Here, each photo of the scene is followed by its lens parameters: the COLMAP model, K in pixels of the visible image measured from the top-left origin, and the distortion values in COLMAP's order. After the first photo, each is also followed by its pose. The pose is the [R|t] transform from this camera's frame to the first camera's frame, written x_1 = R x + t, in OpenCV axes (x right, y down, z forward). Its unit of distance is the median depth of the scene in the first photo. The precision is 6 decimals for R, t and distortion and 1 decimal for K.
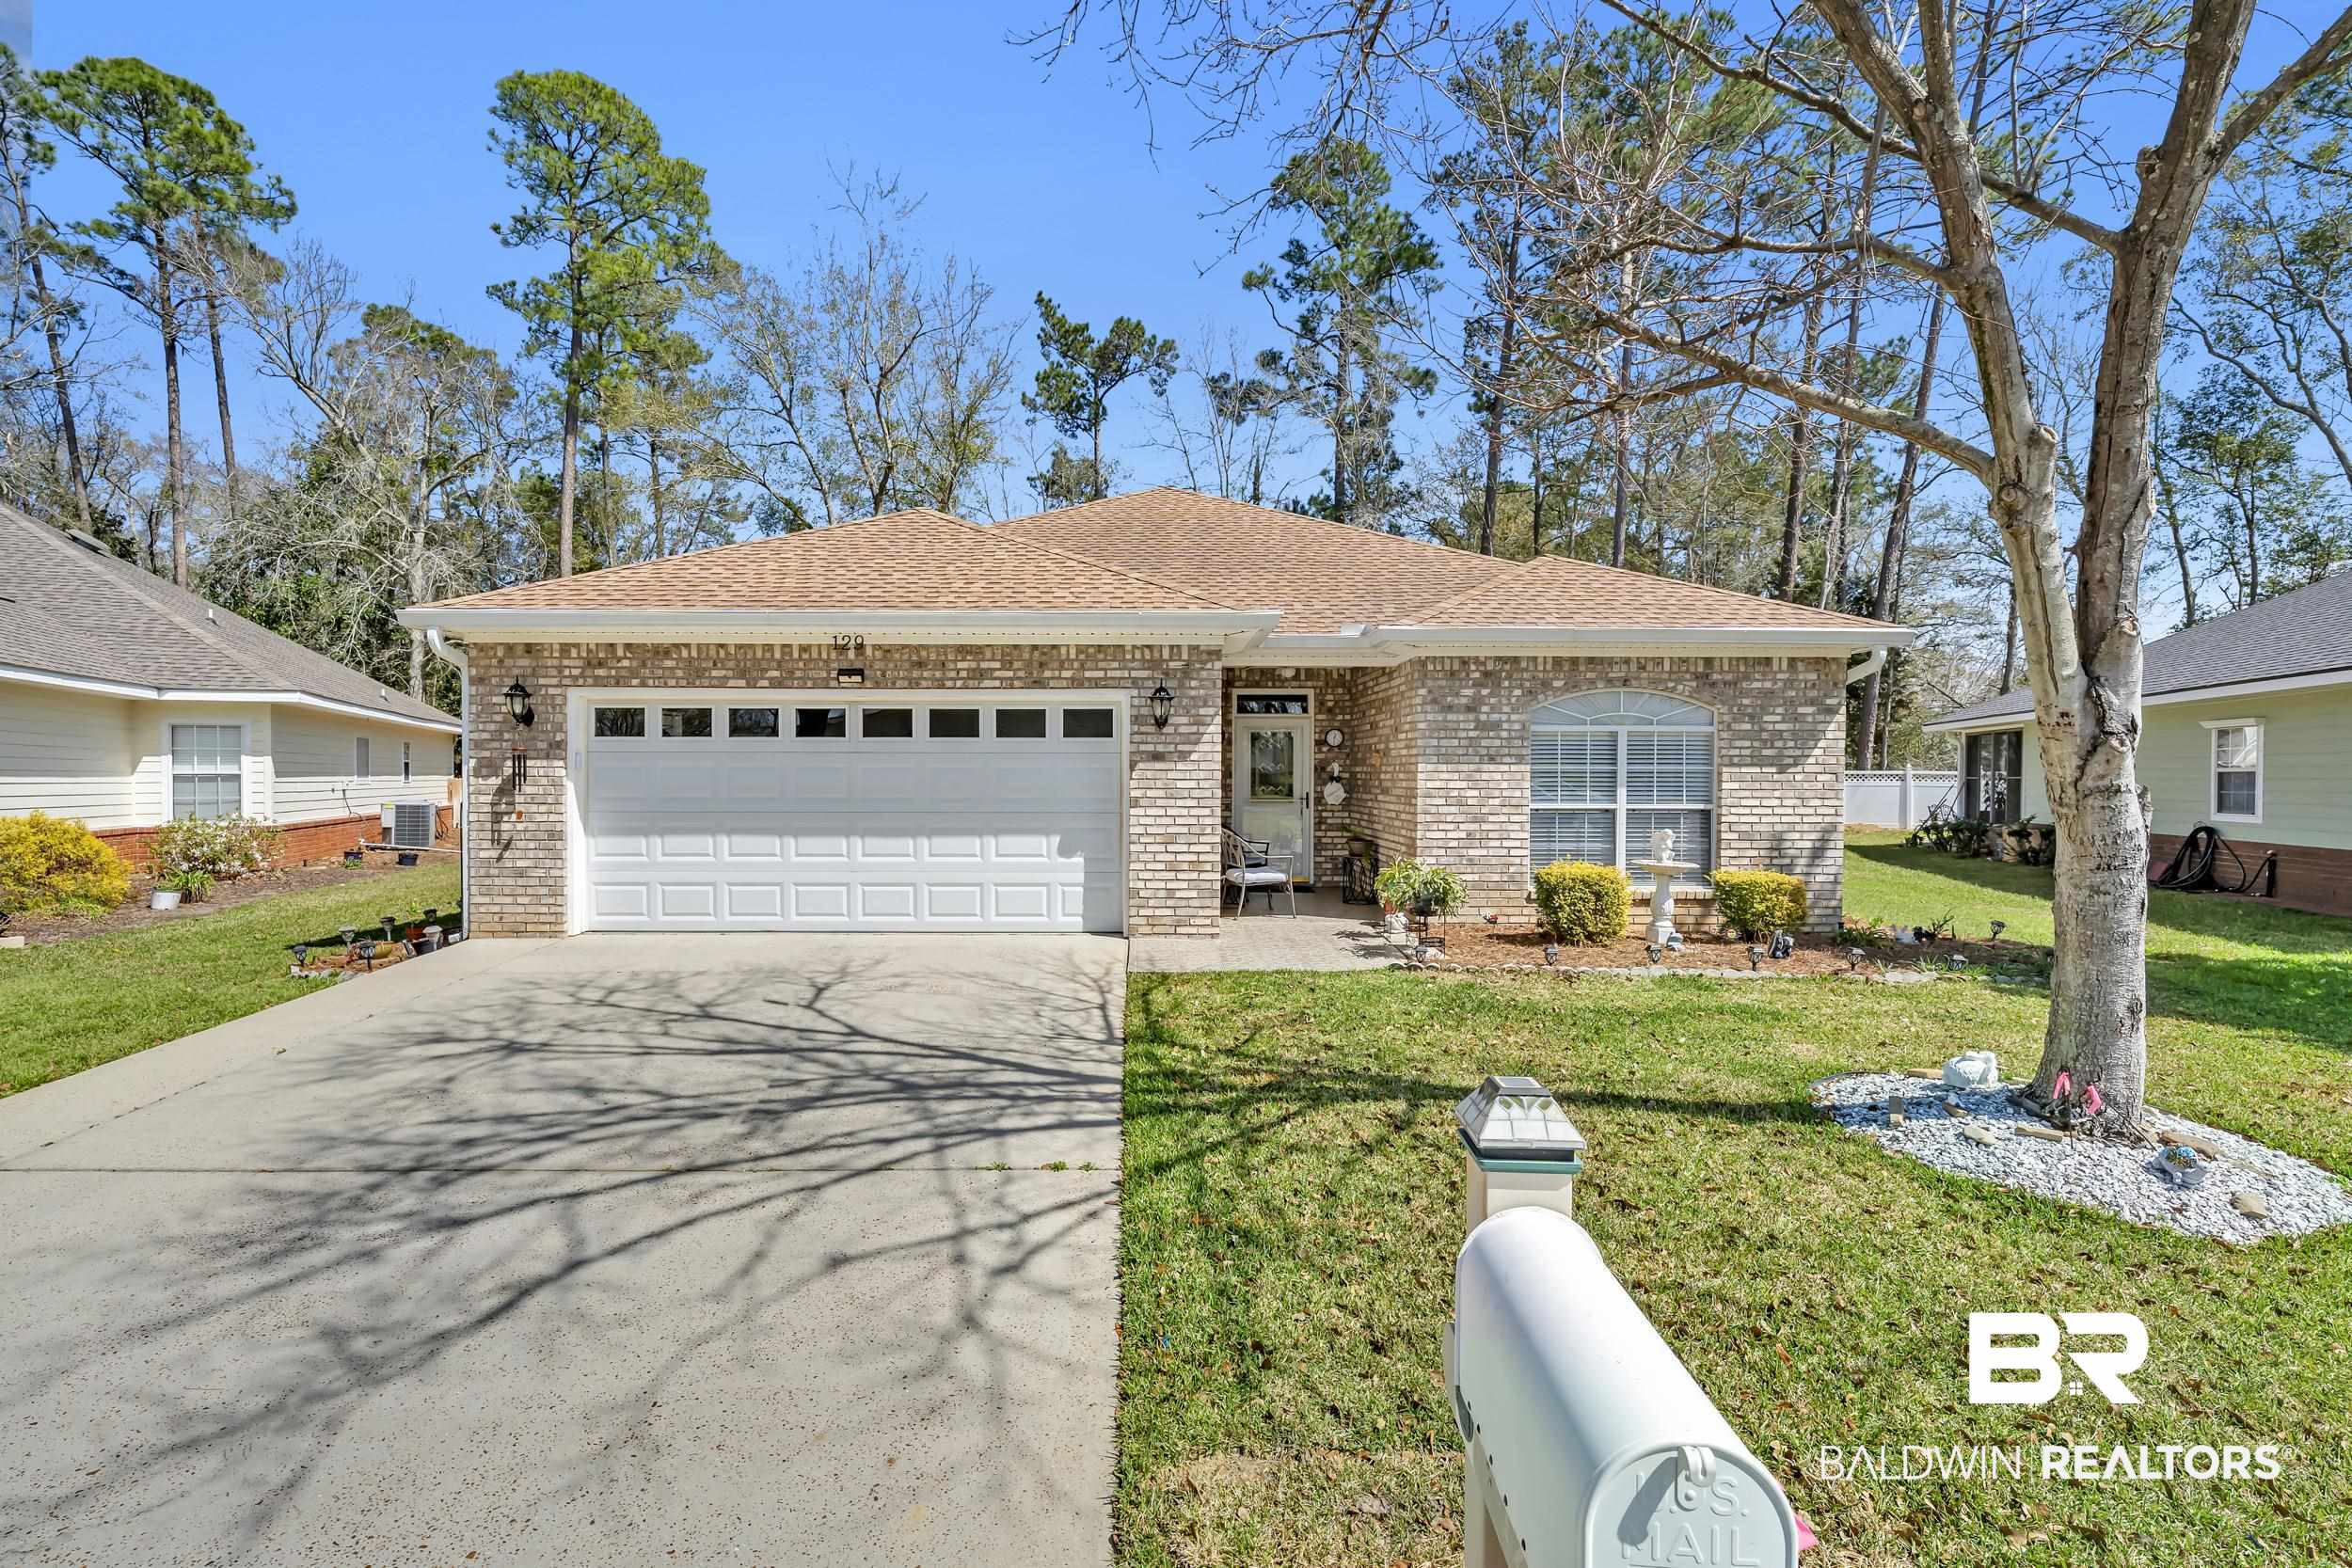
lens RADIAL K [[1042.6, 0, 1147.0], [0, 1042.6, 788.1], [0, 0, 1]] dist [0.002181, 0.000108]
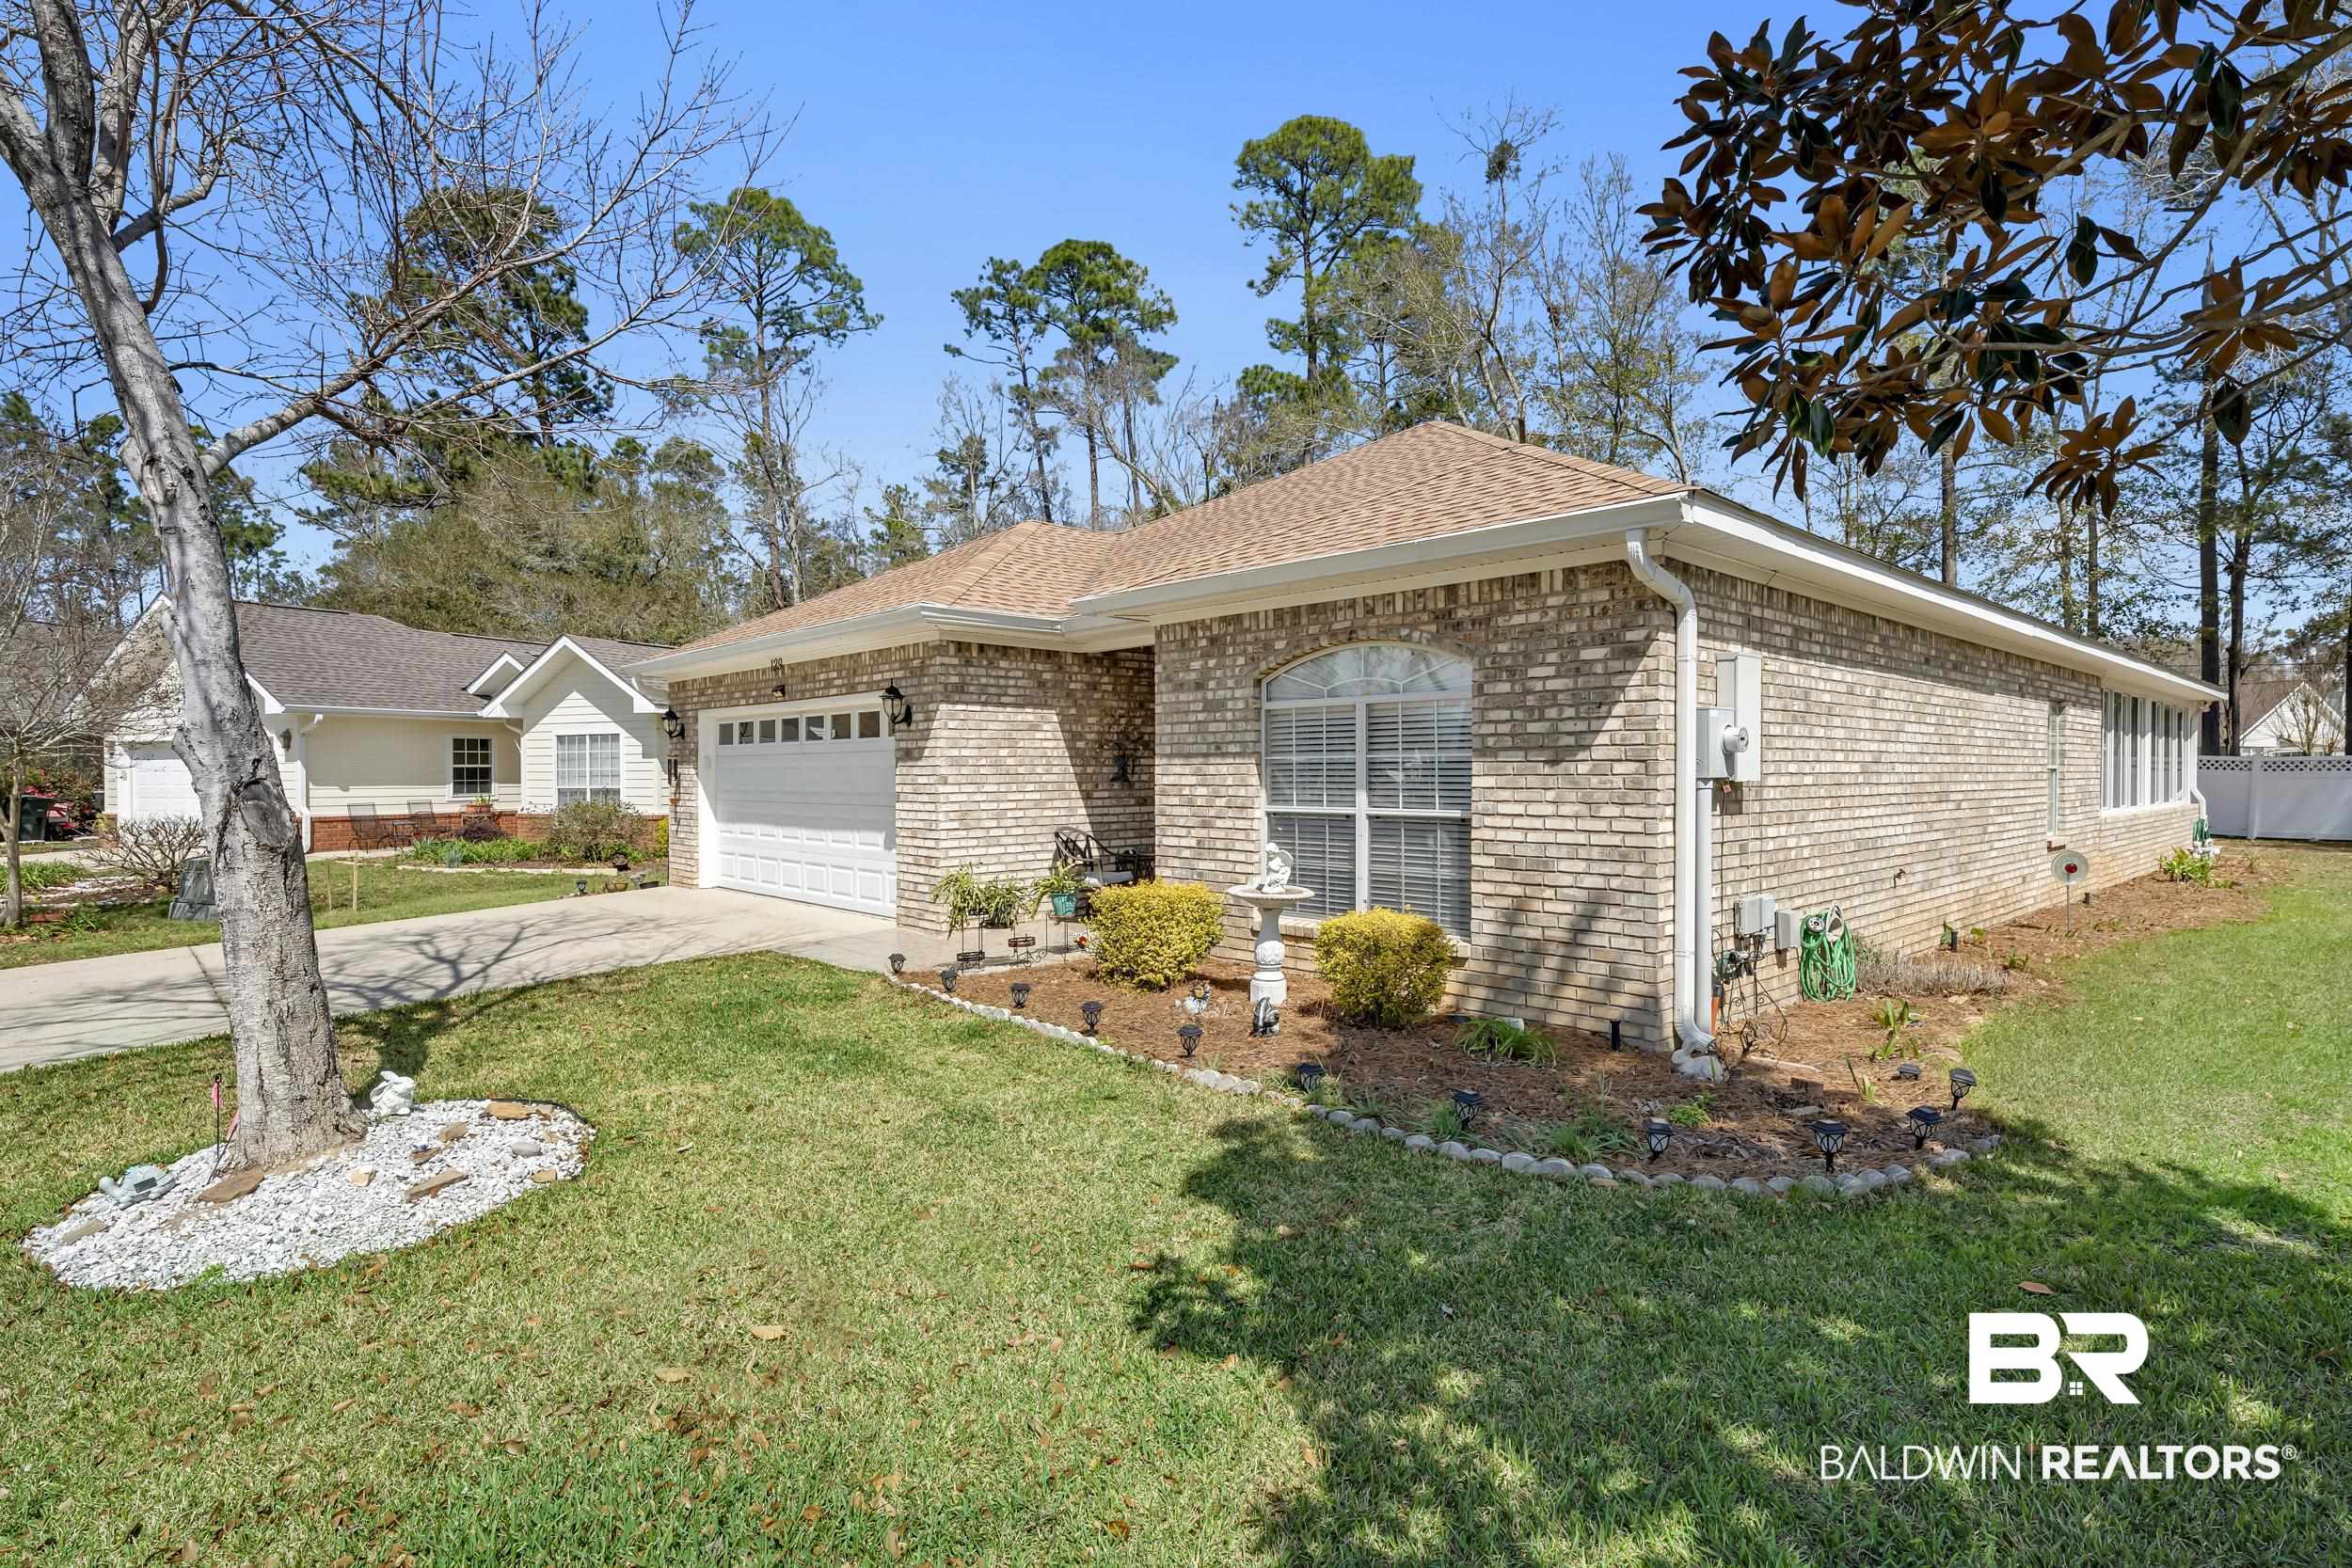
lens RADIAL K [[1164.0, 0, 1183.0], [0, 1164.0, 780.4], [0, 0, 1]] dist [-0.001222, -0.000437]
pose [[0.682109, 0.000143, -0.731251, 1.017528], [-0.002458, 0.999995, -0.002098, -0.001370], [0.731246, 0.003229, 0.682106, 0.407128]]
